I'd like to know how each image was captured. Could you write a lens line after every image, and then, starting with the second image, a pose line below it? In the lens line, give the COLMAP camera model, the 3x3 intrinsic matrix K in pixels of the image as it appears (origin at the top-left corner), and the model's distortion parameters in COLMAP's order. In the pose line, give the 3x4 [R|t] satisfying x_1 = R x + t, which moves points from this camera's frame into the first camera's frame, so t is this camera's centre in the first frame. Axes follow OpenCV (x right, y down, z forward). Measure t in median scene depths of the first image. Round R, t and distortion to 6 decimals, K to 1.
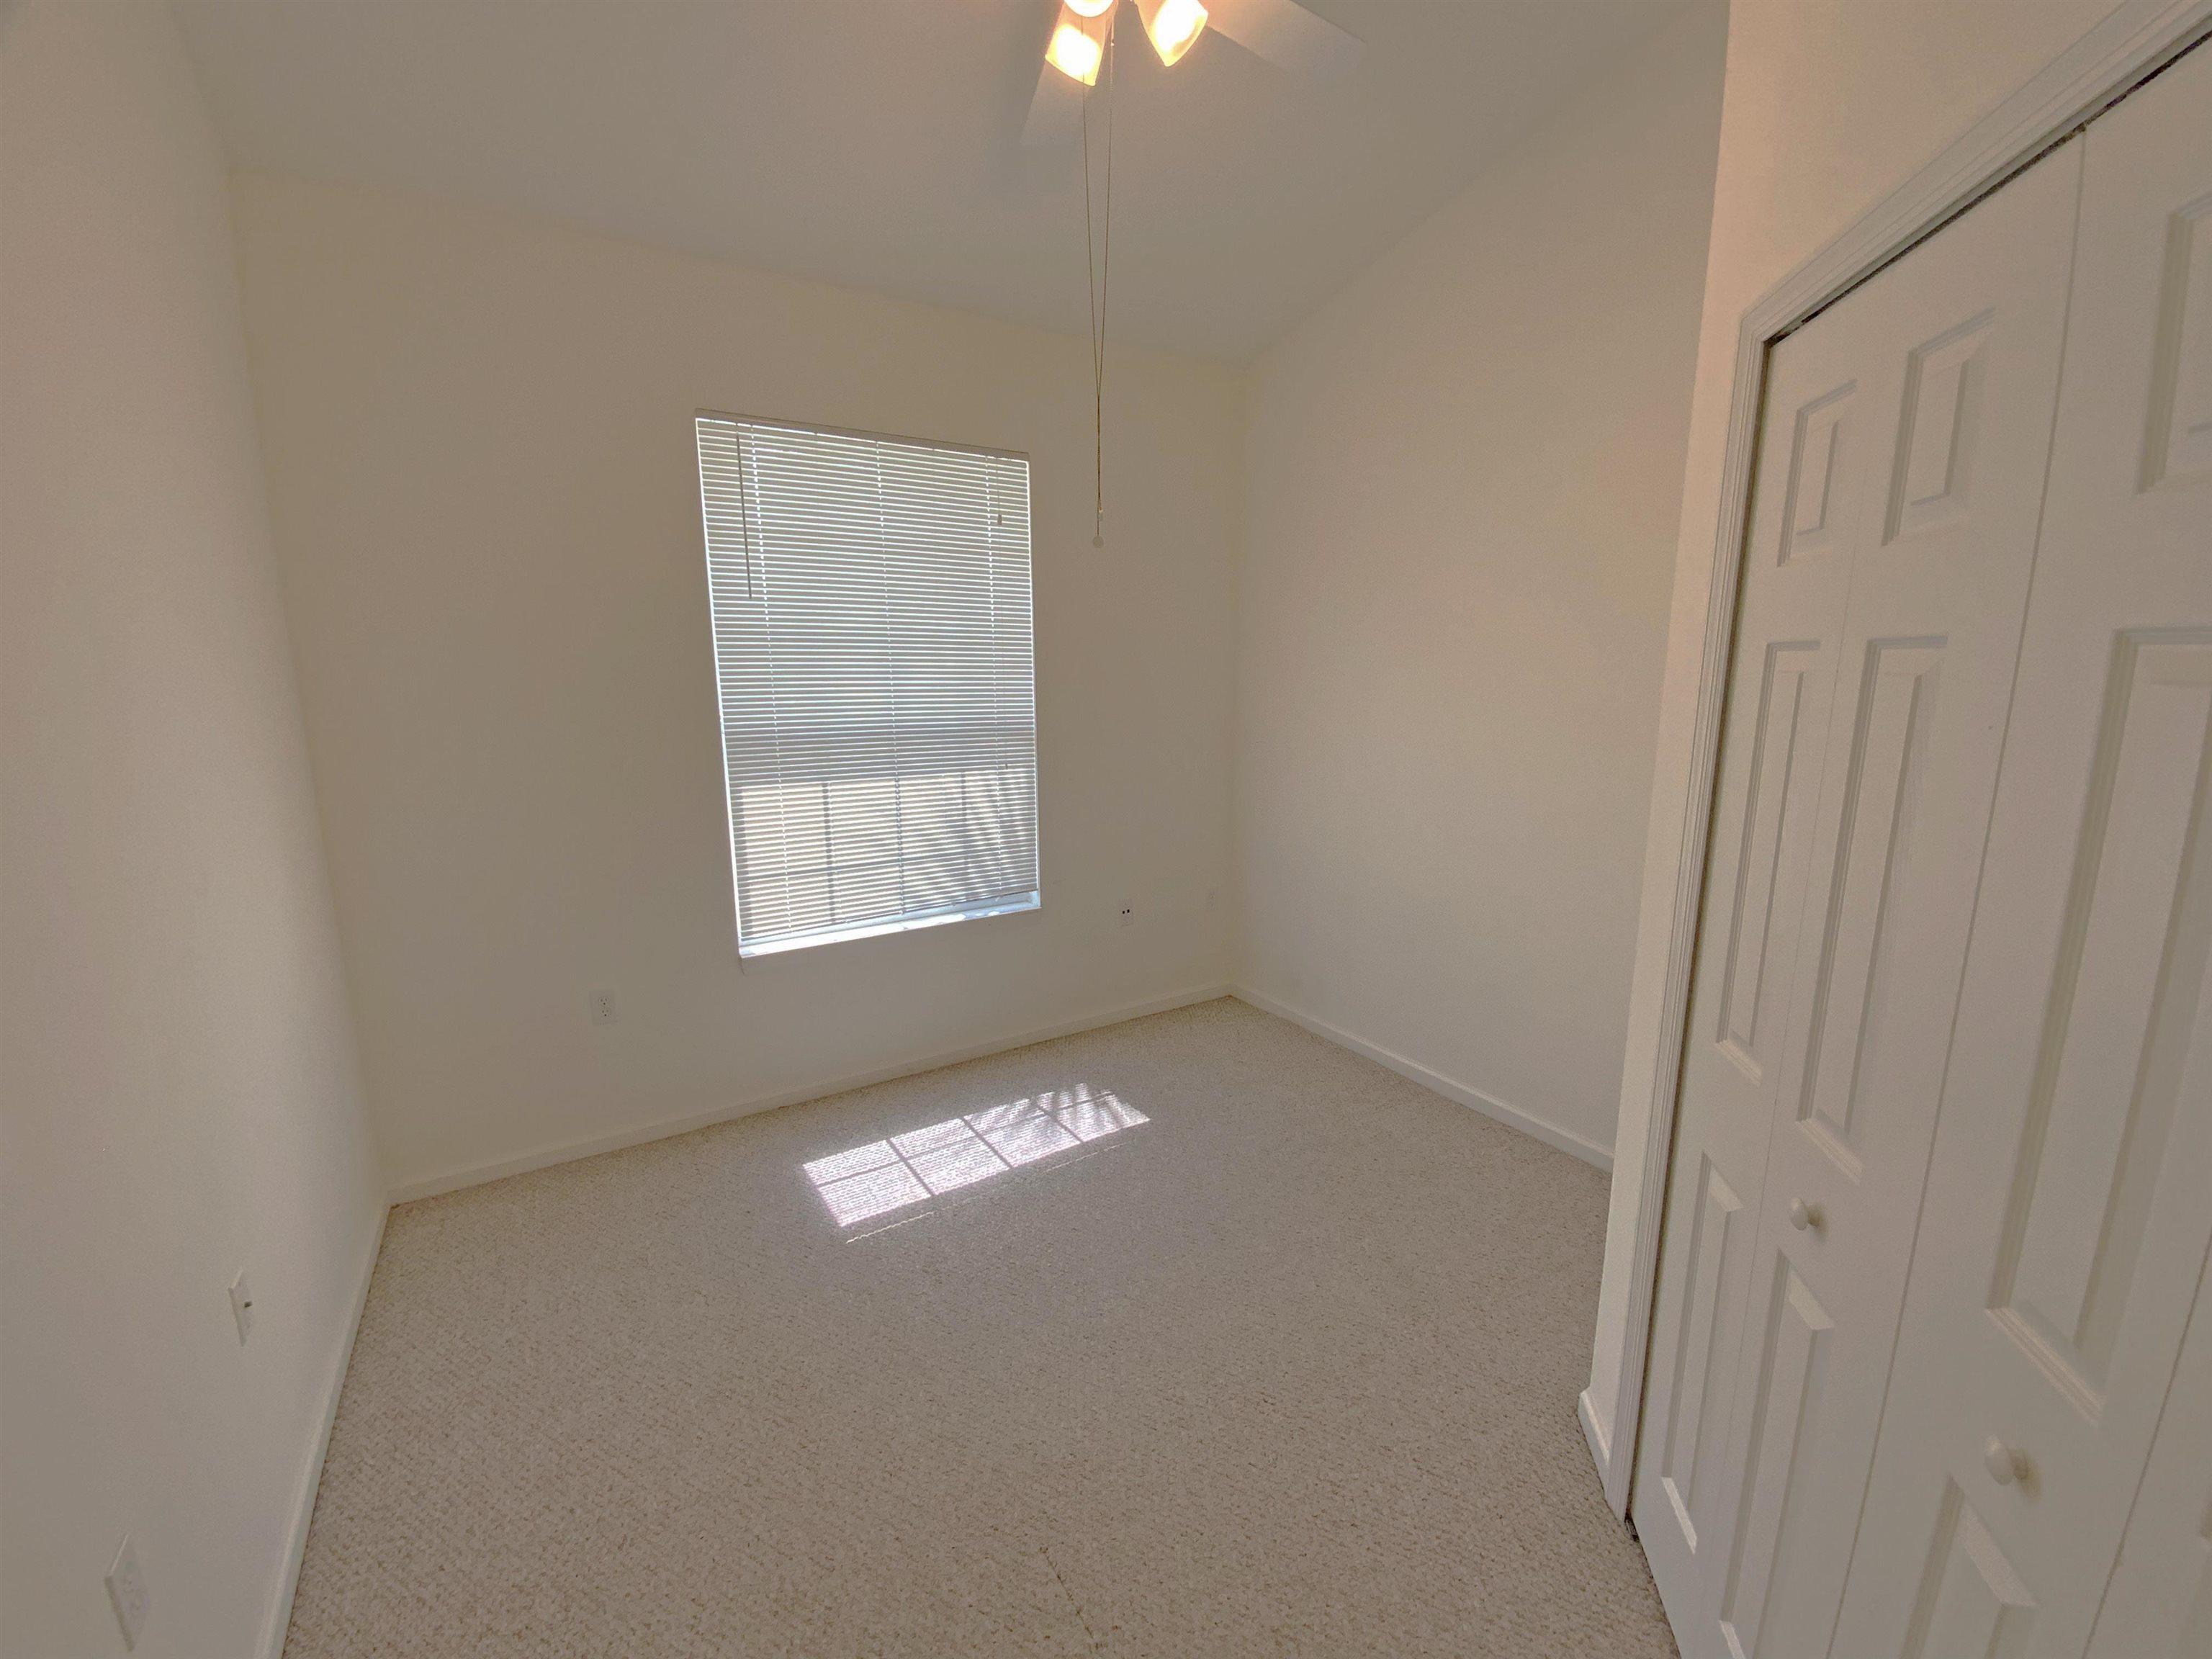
lens RADIAL K [[910.7, 0, 1111.0], [0, 910.7, 838.4], [0, 0, 1]] dist [-0.015135, -0.004003]
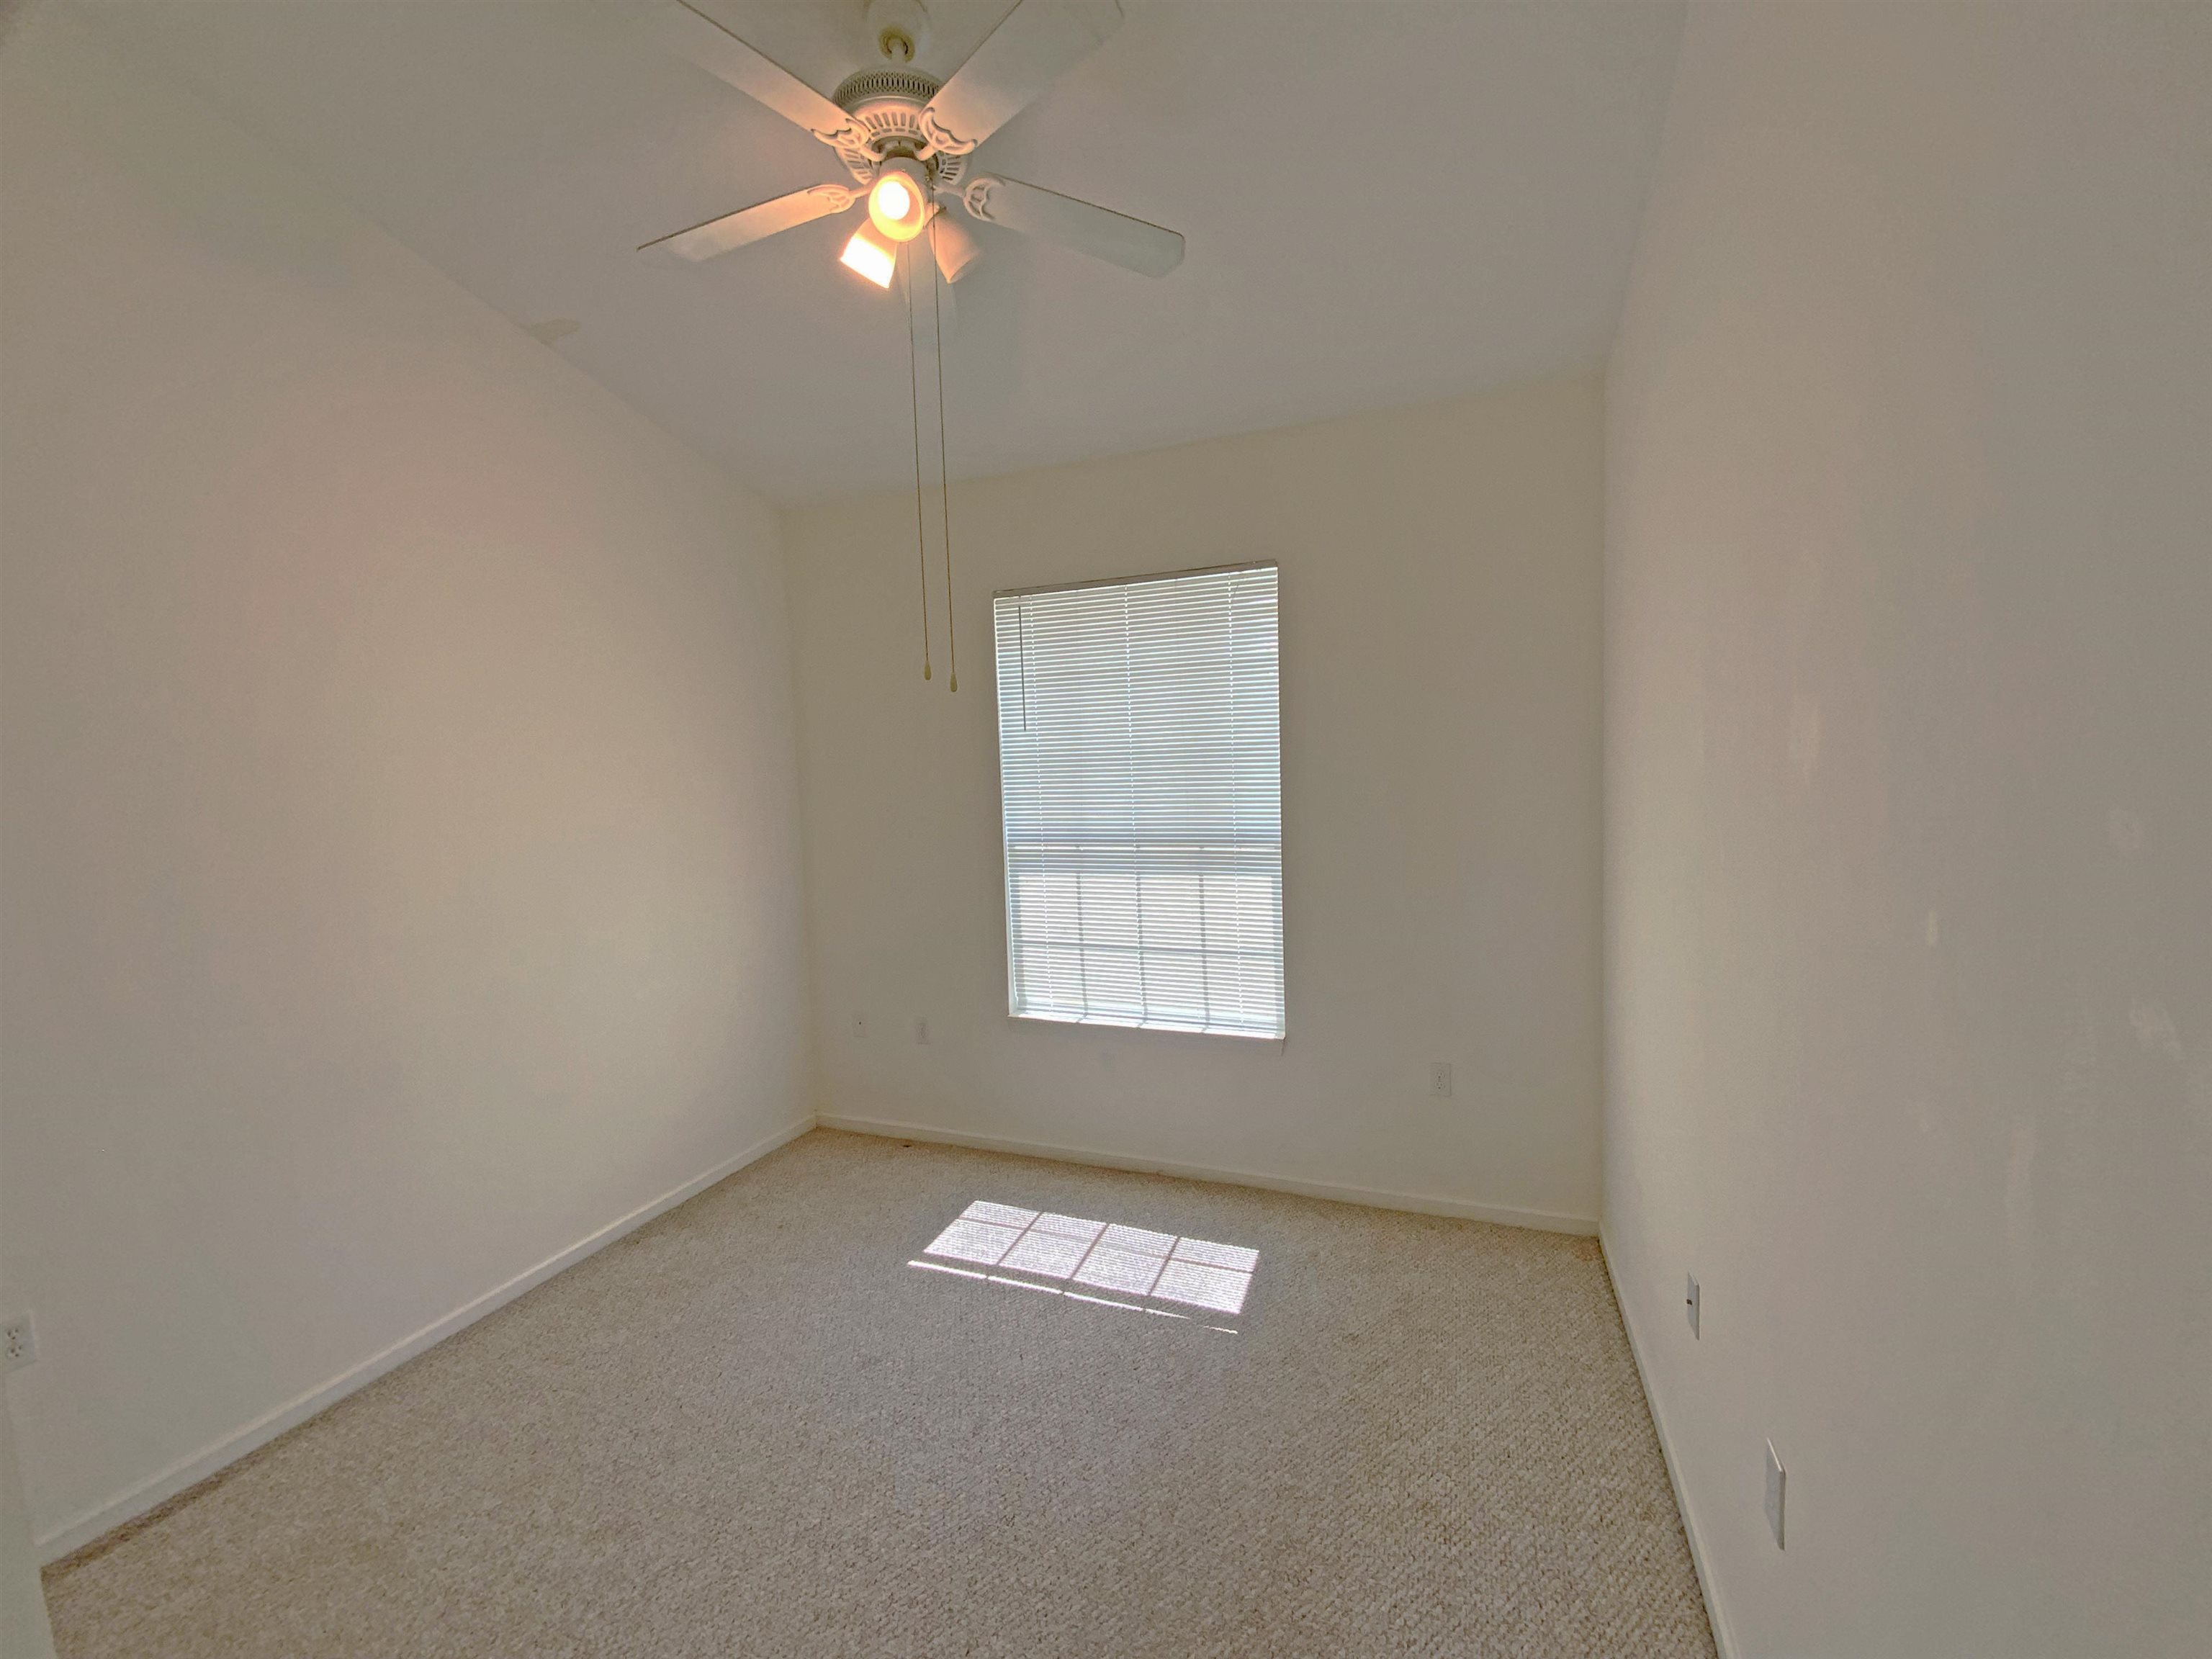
lens RADIAL K [[910.7, 0, 1109.1], [0, 910.7, 818.8], [0, 0, 1]] dist [-0.015135, -0.004003]
pose [[0.571108, 0.025334, -0.820484, 0.661067], [-0.123852, 0.990741, -0.055617, -0.082768], [0.811478, 0.133382, 0.568958, 0.373907]]
